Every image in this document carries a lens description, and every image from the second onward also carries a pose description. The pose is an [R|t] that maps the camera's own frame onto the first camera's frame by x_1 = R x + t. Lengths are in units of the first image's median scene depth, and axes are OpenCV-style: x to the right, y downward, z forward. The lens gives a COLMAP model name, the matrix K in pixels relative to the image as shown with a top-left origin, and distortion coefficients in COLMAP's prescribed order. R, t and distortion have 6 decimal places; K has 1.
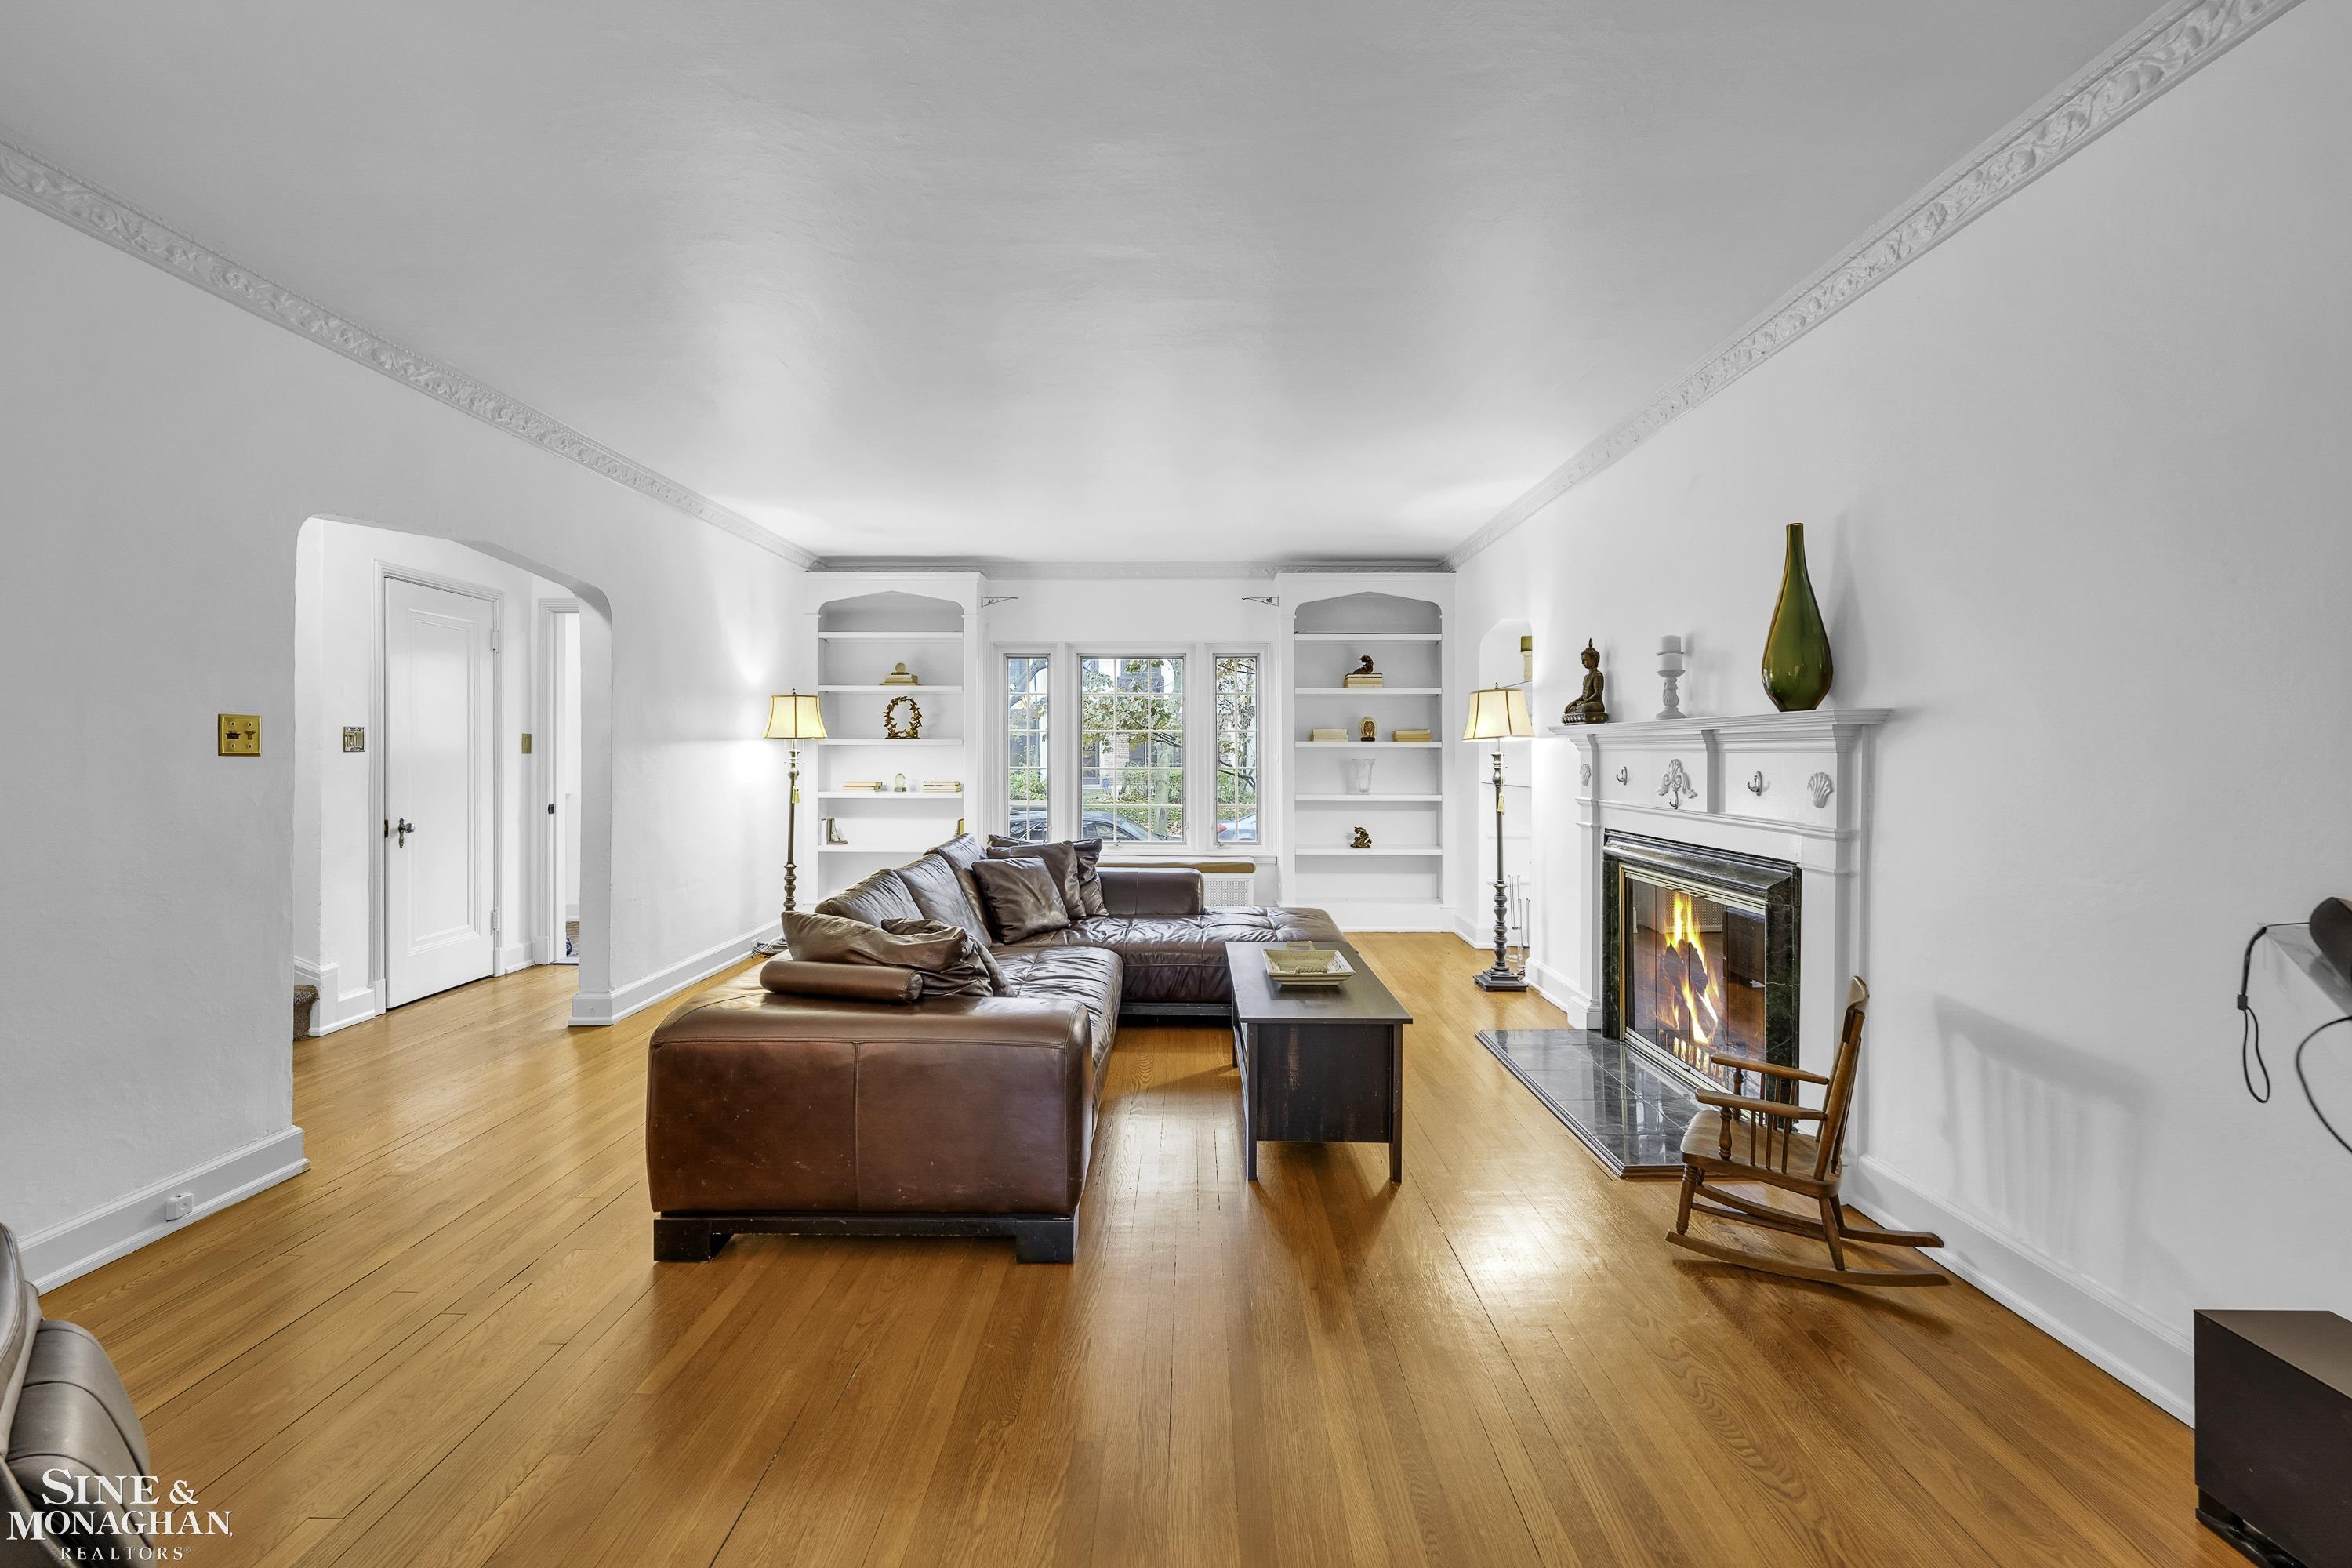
lens RADIAL K [[954.0, 0, 1152.5], [0, 954.0, 746.0], [0, 0, 1]] dist [0.001608, -0.001264]
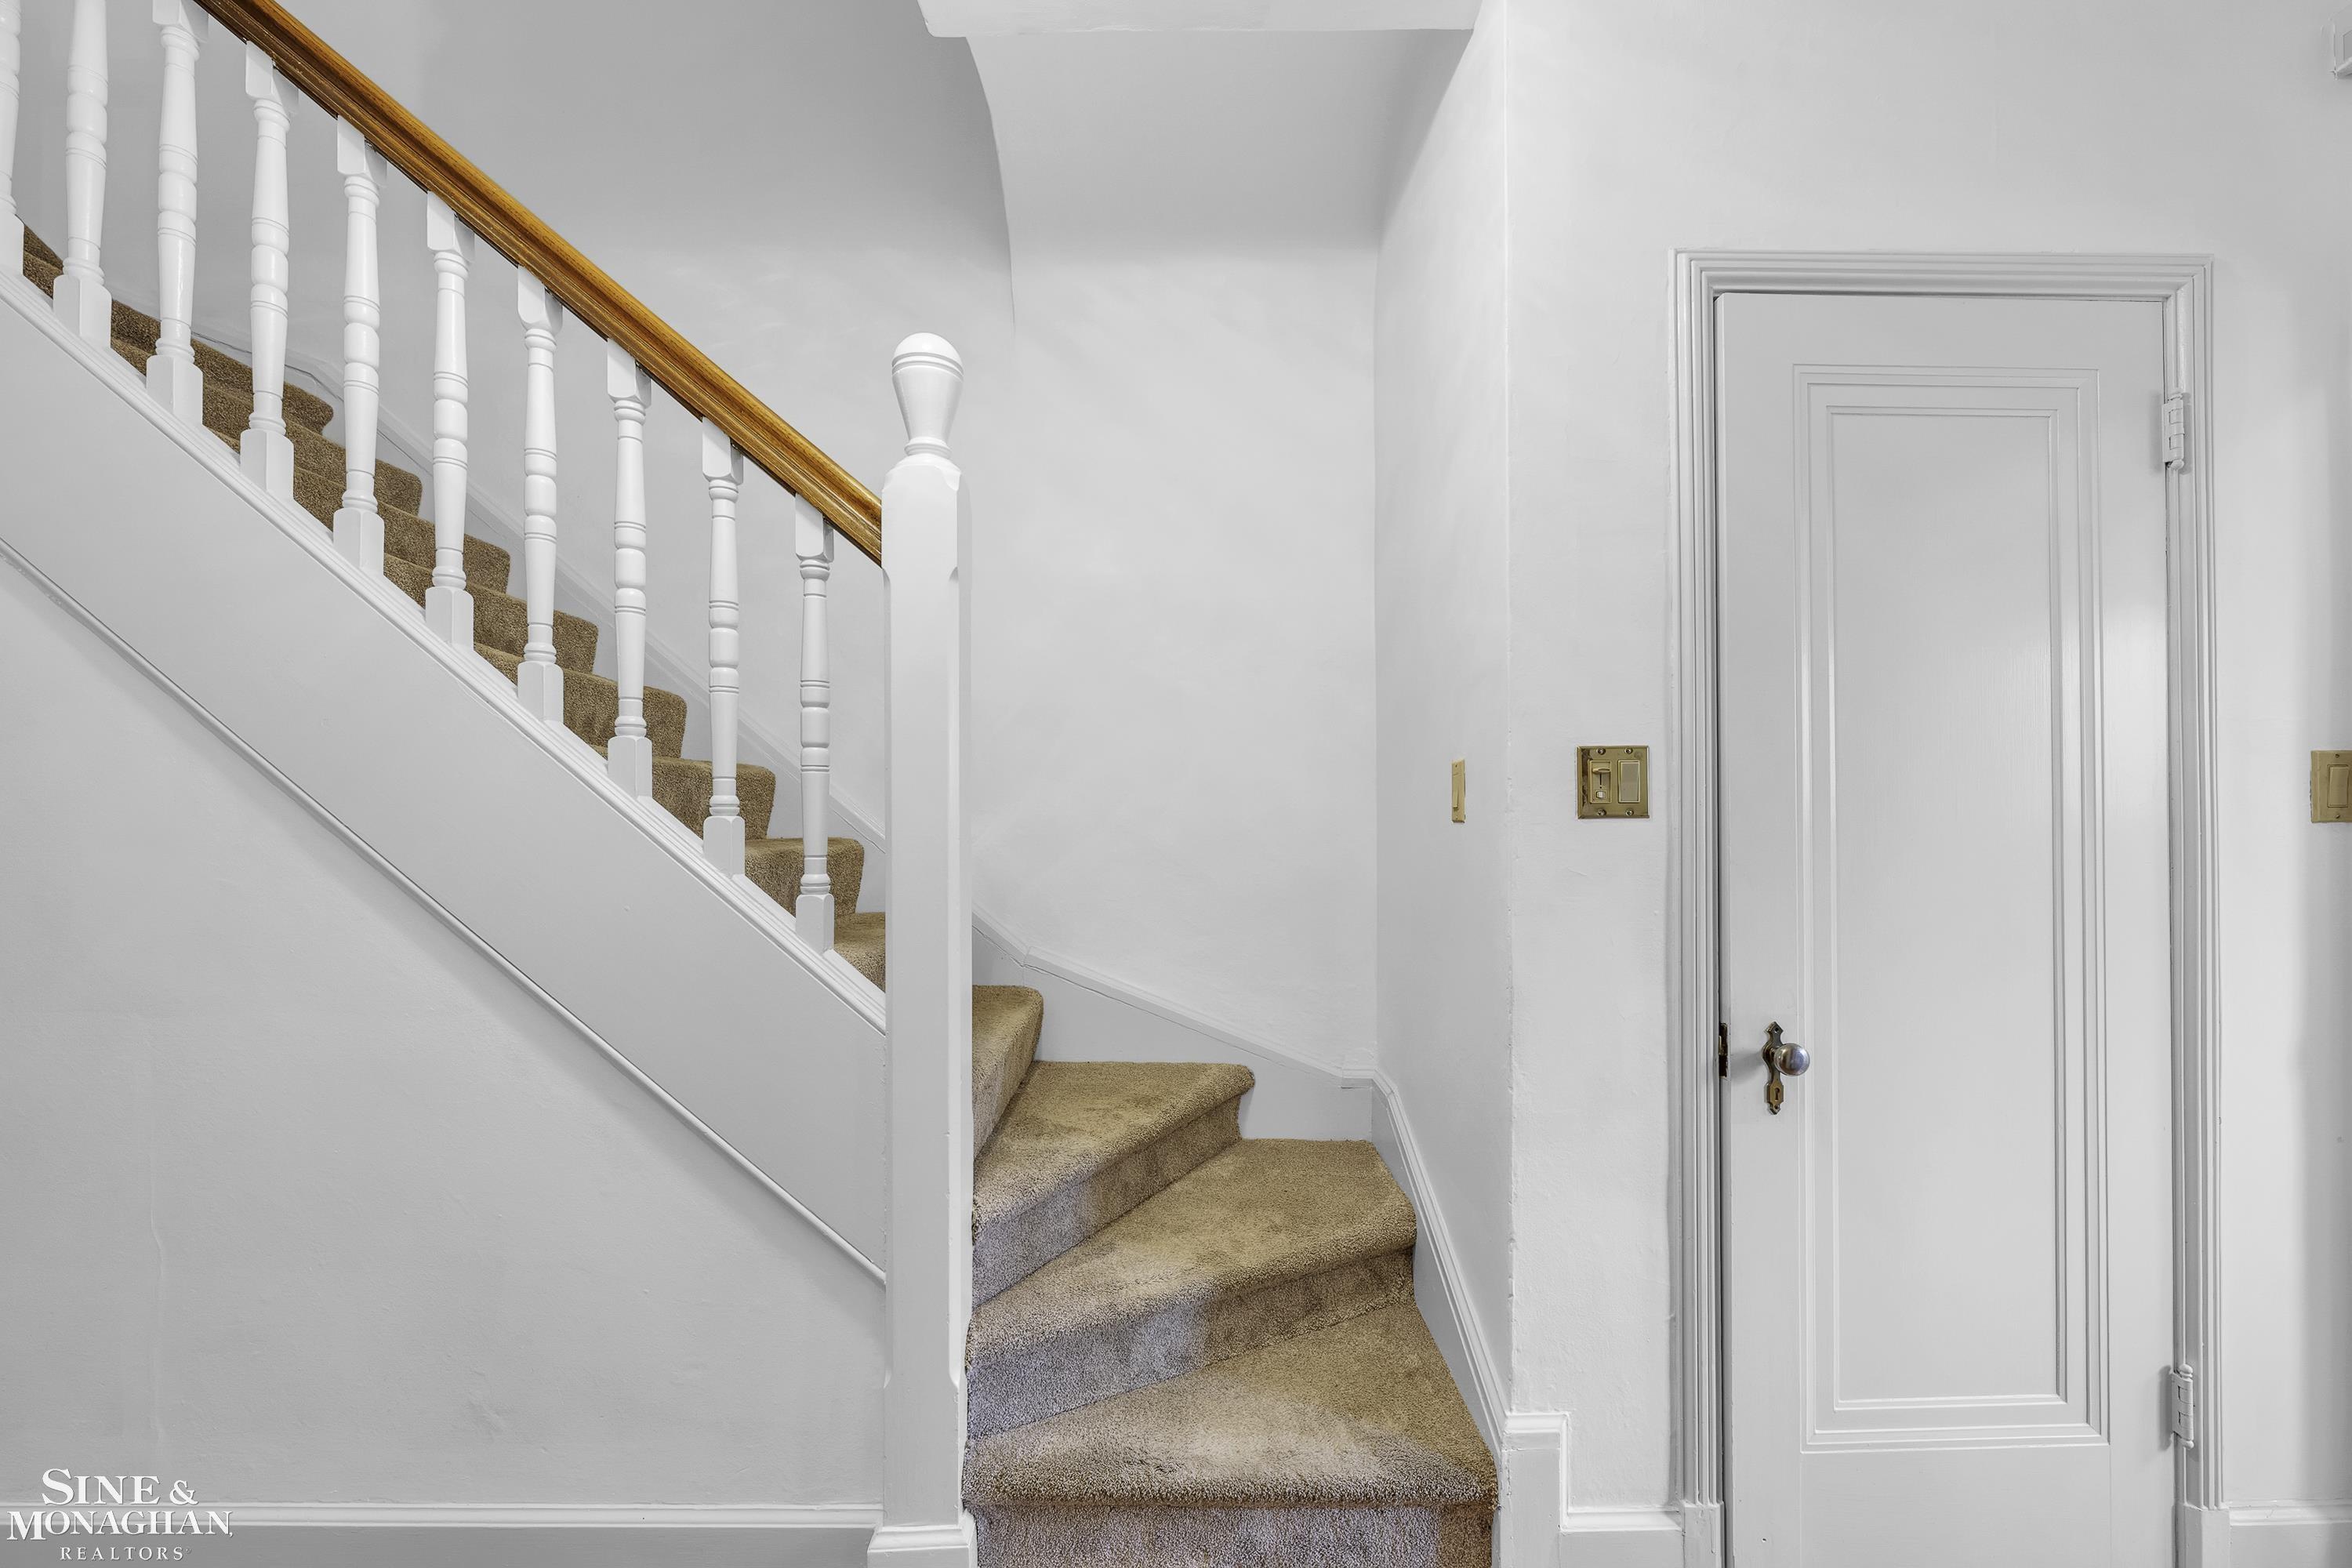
lens RADIAL K [[954.0, 0, 1188.3], [0, 954.0, 799.2], [0, 0, 1]] dist [0.001608, -0.001264]
pose [[0.033046, -0.002777, -0.999450, -0.470152], [0.008370, 0.999962, -0.002501, -0.001305], [0.999419, -0.008283, 0.033068, 0.792857]]
